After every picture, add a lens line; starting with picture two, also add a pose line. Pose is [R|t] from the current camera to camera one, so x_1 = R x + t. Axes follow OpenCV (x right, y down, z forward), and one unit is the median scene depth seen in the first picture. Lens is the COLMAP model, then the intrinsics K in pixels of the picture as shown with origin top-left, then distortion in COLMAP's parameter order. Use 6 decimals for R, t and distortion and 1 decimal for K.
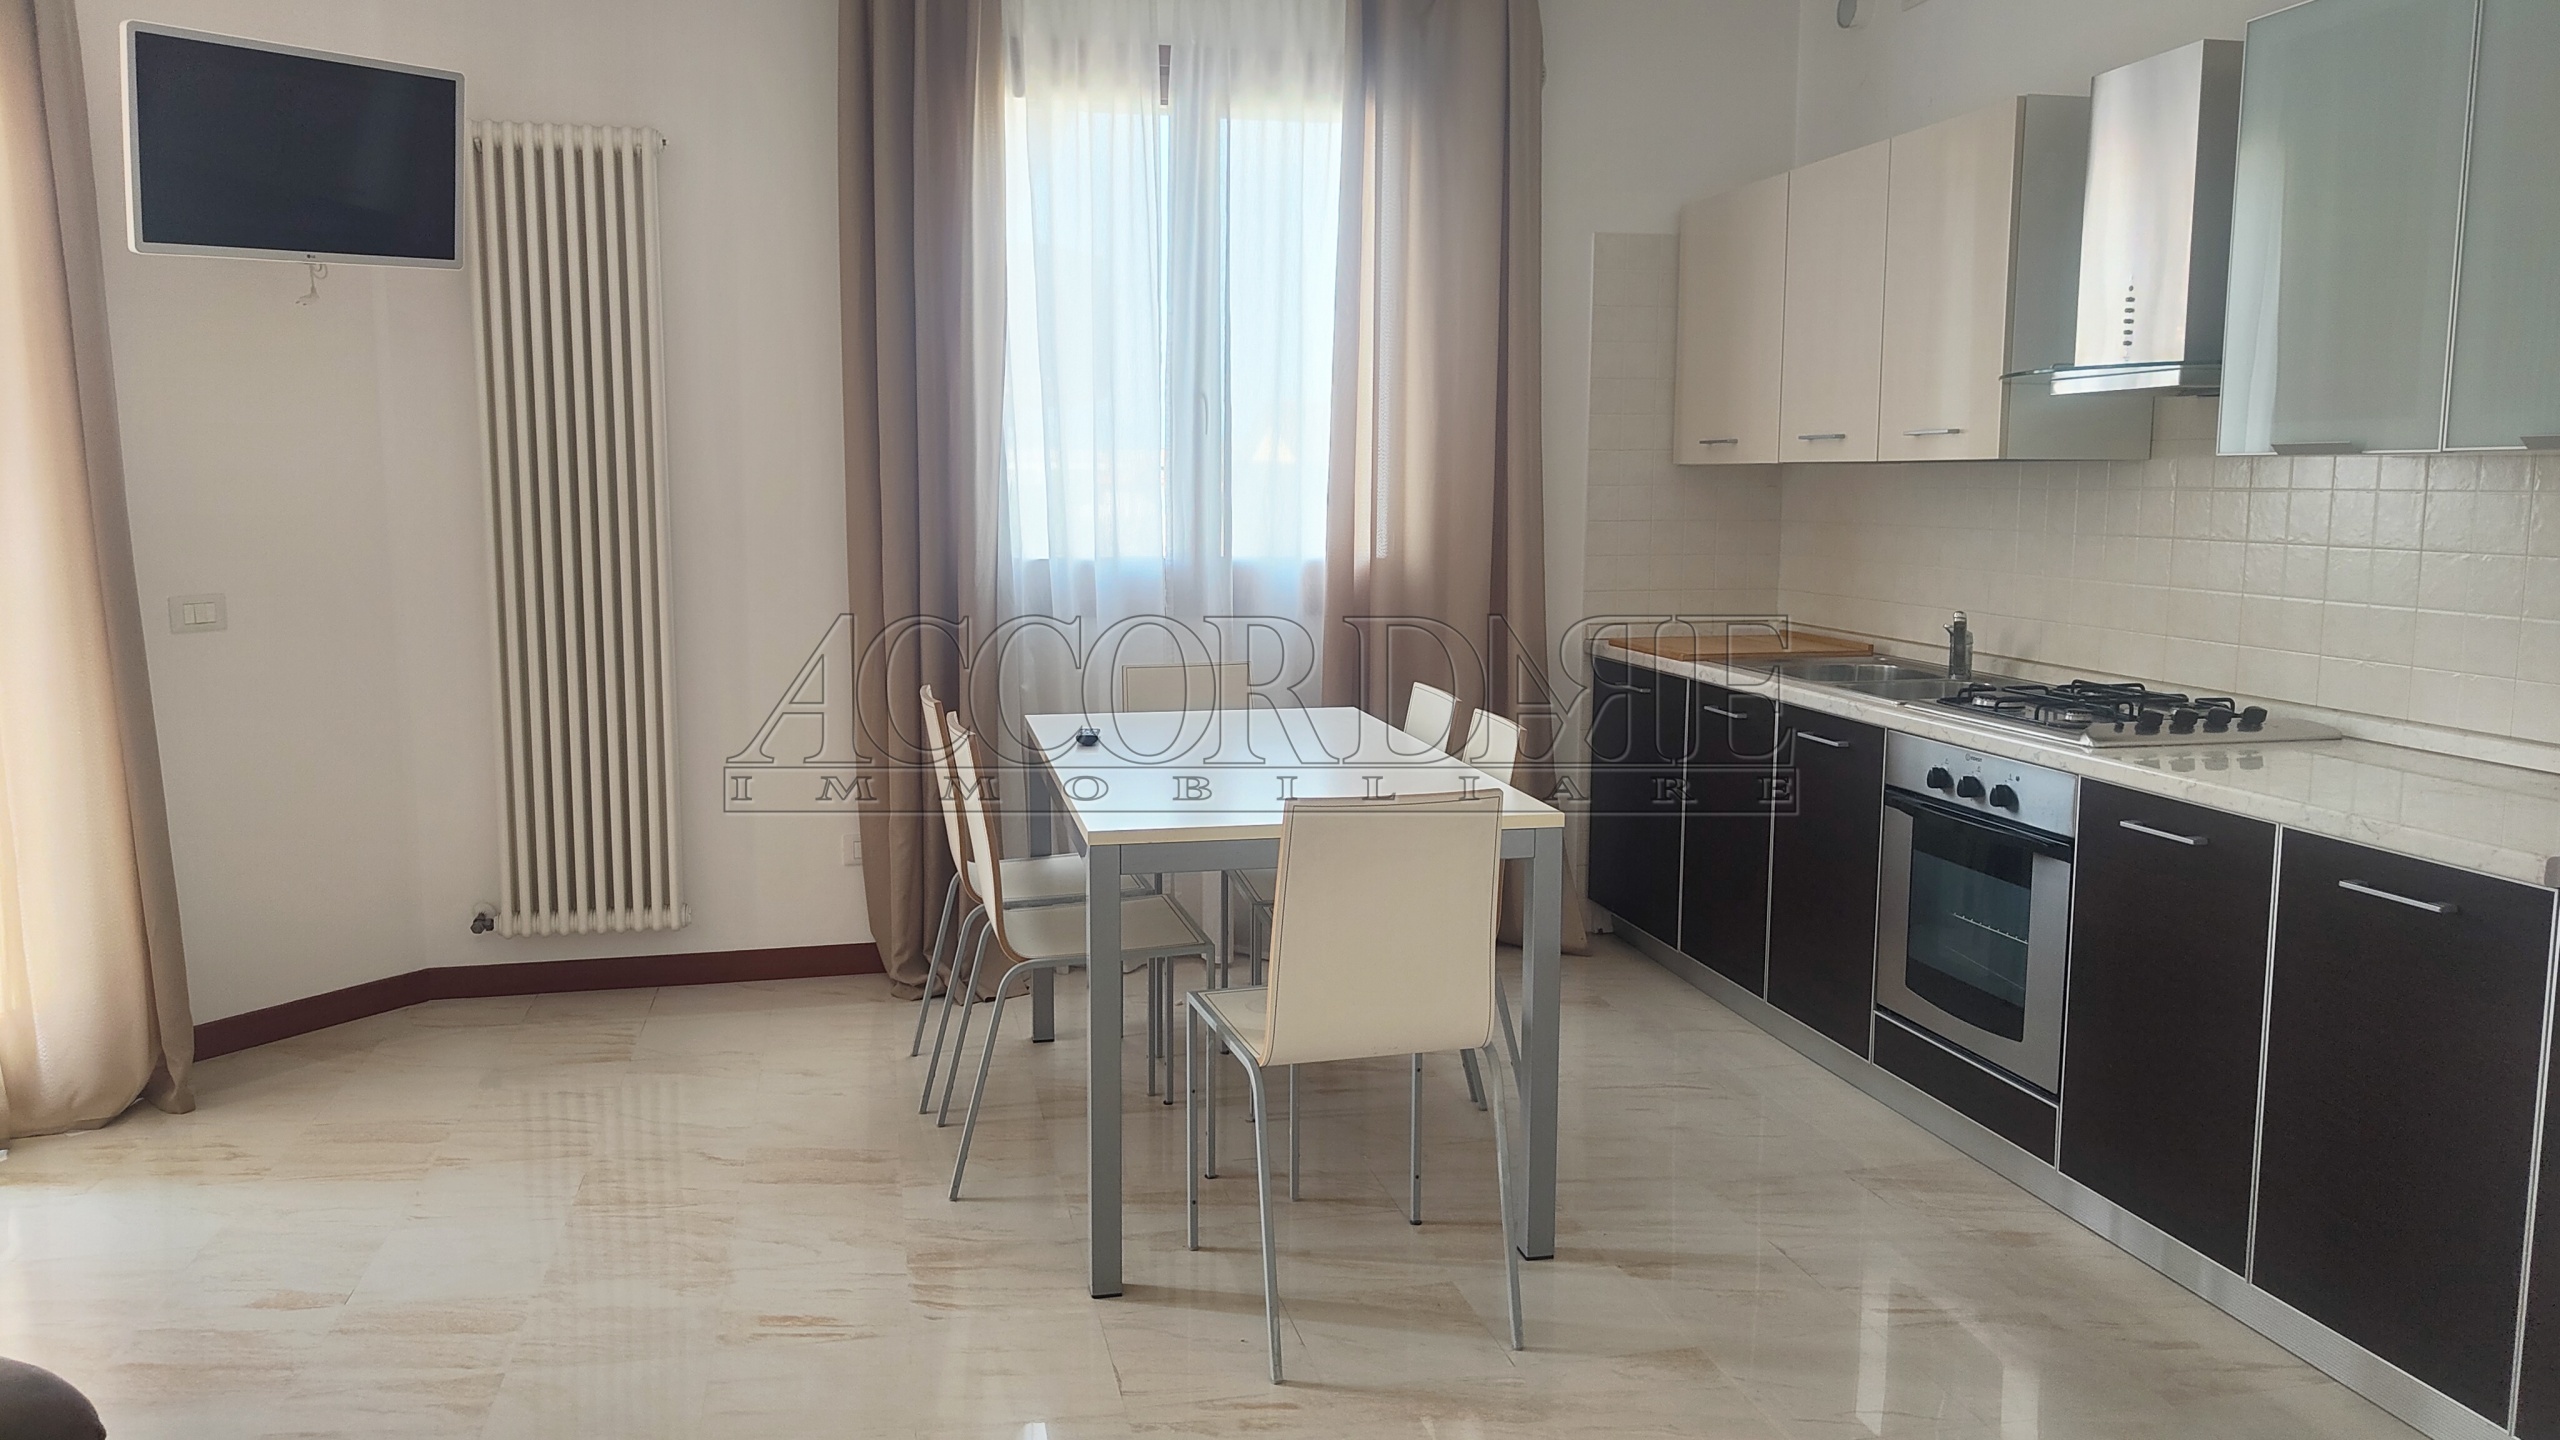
lens RADIAL K [[1751.8, 0, 1261.4], [0, 1751.8, 703.5], [0, 0, 1]] dist [0.043769, -0.010275]
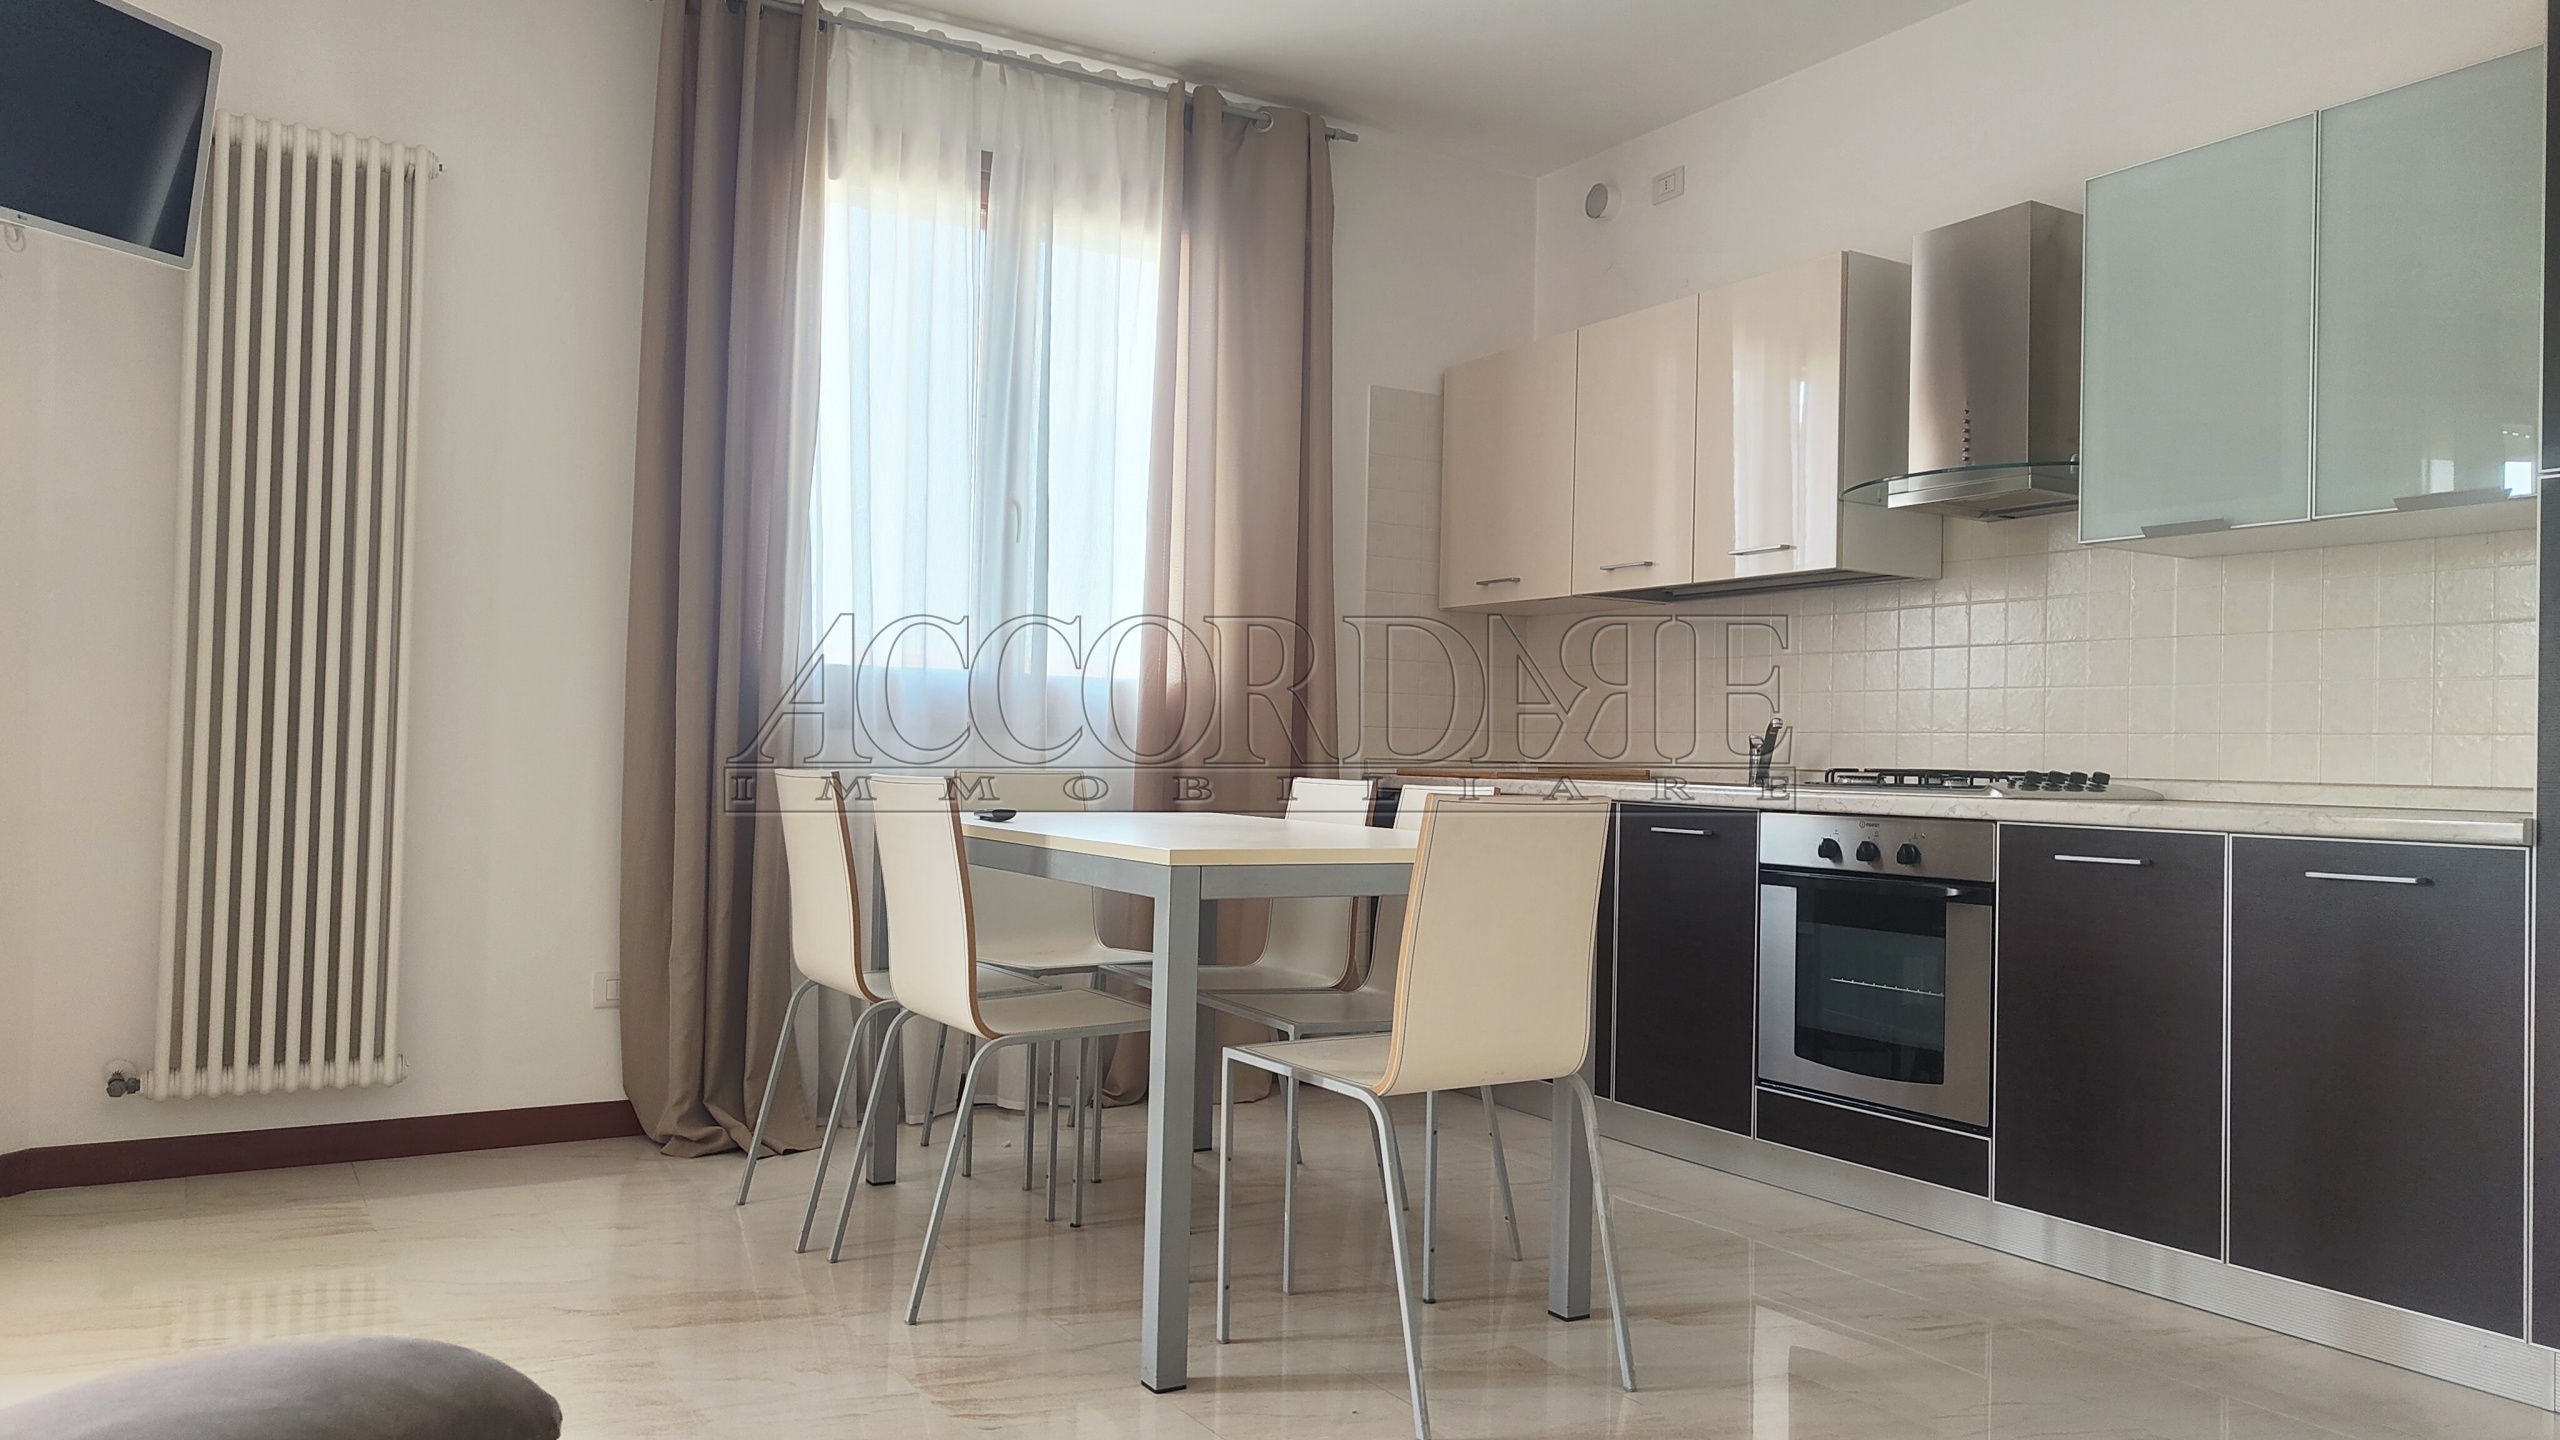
lens RADIAL K [[1751.8, 0, 1288.9], [0, 1751.8, 720.9], [0, 0, 1]] dist [0.043769, -0.010275]
pose [[0.947576, 0.027564, 0.318338, -0.207837], [0.017296, 0.990387, -0.137240, 0.082619], [-0.319061, 0.135551, 0.937990, 0.071923]]
